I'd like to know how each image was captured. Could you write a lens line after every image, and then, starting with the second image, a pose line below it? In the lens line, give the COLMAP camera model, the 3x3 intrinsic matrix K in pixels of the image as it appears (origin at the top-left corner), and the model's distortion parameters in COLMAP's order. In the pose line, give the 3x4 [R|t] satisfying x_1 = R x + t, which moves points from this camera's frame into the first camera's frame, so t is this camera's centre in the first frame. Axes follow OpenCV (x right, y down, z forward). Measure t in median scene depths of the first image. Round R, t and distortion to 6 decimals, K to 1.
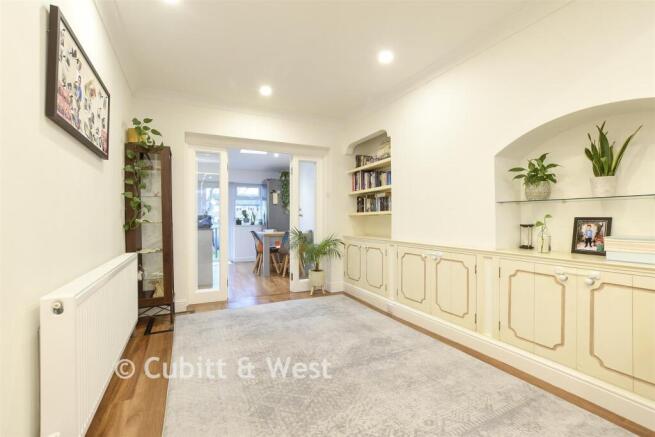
lens RADIAL K [[281.7, 0, 327.5], [0, 281.7, 218.5], [0, 0, 1]] dist [-0.013865, -0.000205]
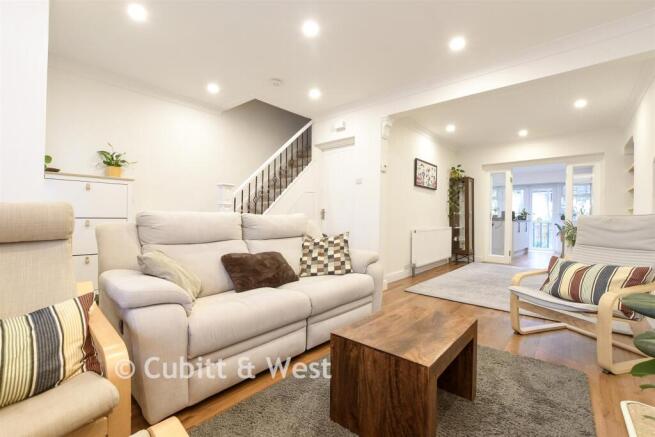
lens RADIAL K [[281.7, 0, 327.5], [0, 281.7, 218.5], [0, 0, 1]] dist [-0.013865, -0.000205]
pose [[0.367736, 0.015565, -0.929800, 0.728888], [-0.013935, 0.999840, 0.011226, 0.025816], [0.929826, 0.008828, 0.367894, -0.525167]]
